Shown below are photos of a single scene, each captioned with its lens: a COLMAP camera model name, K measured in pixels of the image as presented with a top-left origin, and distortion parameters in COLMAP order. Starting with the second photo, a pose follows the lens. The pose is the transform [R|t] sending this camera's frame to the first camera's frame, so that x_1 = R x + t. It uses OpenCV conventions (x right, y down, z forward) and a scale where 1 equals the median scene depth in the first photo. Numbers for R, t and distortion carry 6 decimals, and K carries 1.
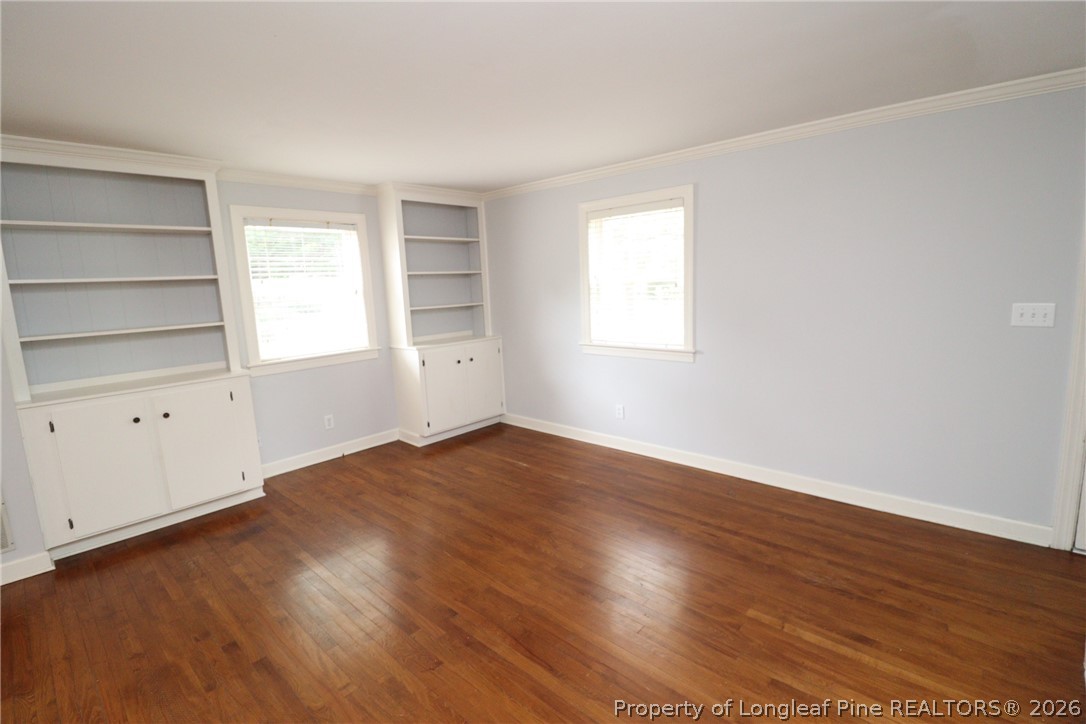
lens RADIAL K [[507.6, 0, 555.7], [0, 507.6, 359.4], [0, 0, 1]] dist [-0.000723, -0.000739]
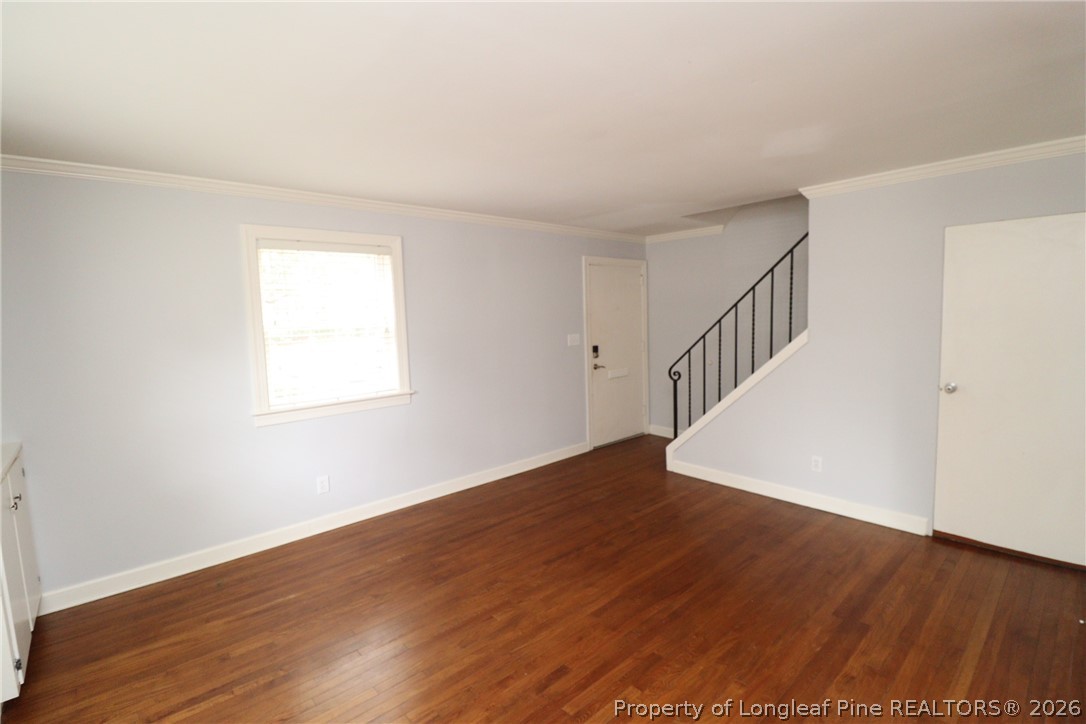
lens RADIAL K [[508.9, 0, 559.5], [0, 508.9, 363.3], [0, 0, 1]] dist [-0.001564, -0.000415]
pose [[0.084683, -0.064353, 0.994328, -0.716951], [0.177938, 0.982848, 0.048456, -0.068708], [-0.980391, 0.172825, 0.094681, 0.563556]]
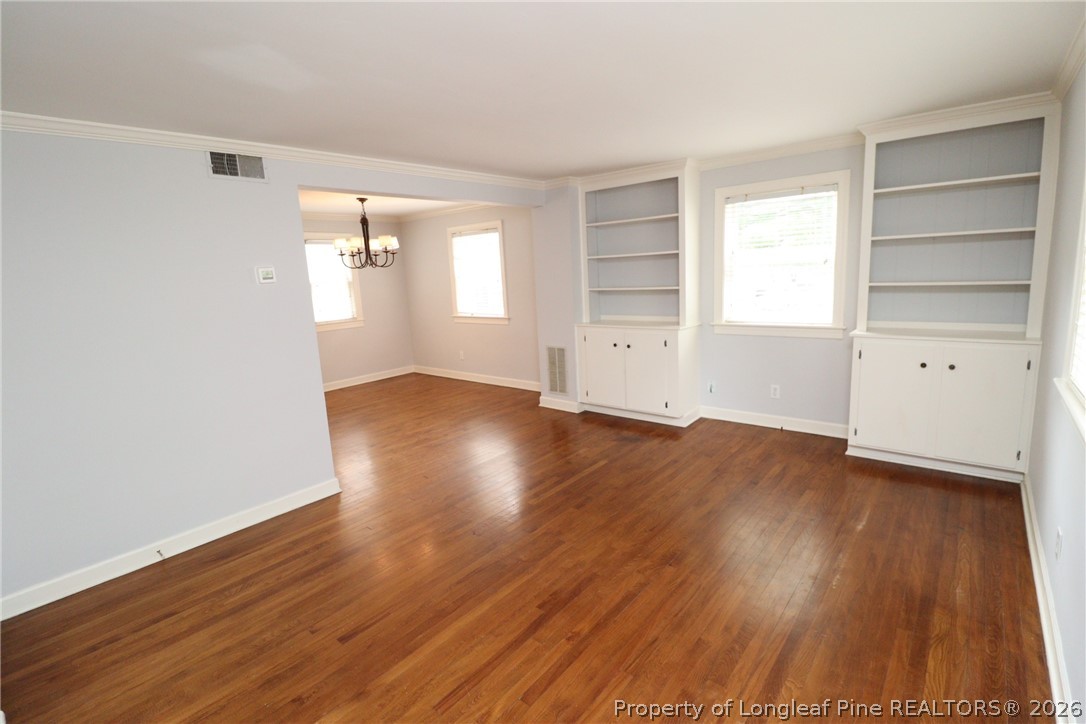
lens RADIAL K [[507.6, 0, 555.7], [0, 507.6, 359.4], [0, 0, 1]] dist [-0.000723, -0.000739]
pose [[0.037923, 0.216956, -0.975445, 0.571986], [-0.103733, 0.971728, 0.212096, -0.121207], [0.993882, 0.093142, 0.059356, 0.561129]]
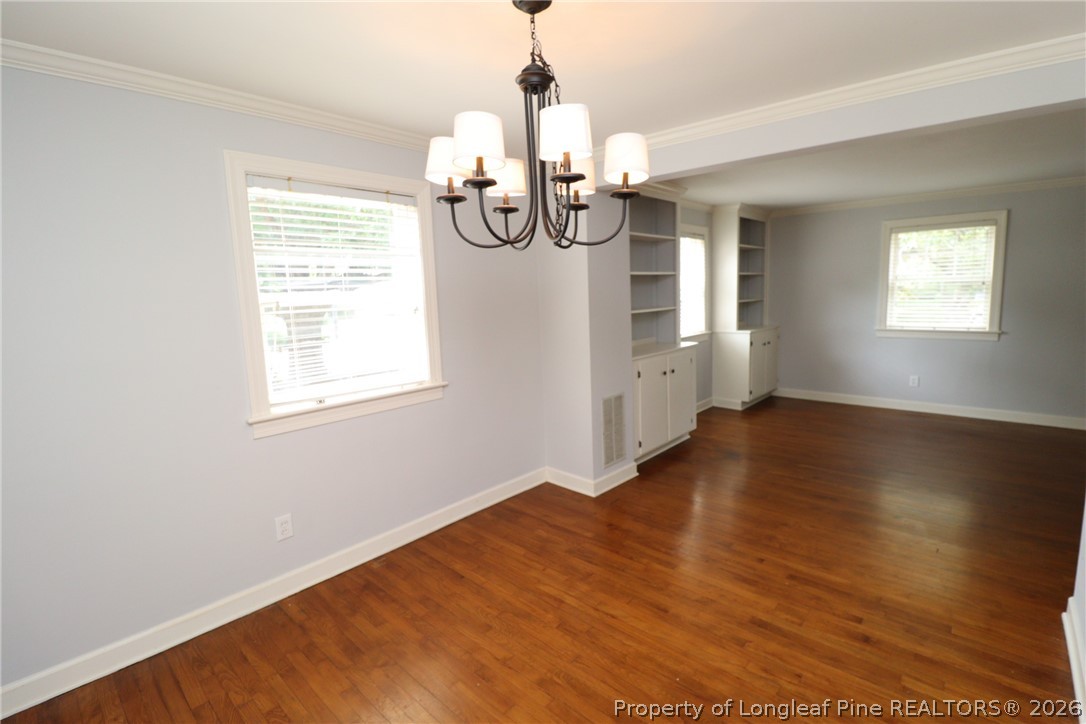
lens RADIAL K [[507.5, 0, 567.4], [0, 507.5, 351.6], [0, 0, 1]] dist [-0.004767, -0.000933]
pose [[0.999752, 0.008053, 0.020772, -0.864926], [-0.007381, 0.999453, -0.032249, 0.083076], [-0.021020, 0.032087, 0.999264, -0.302193]]
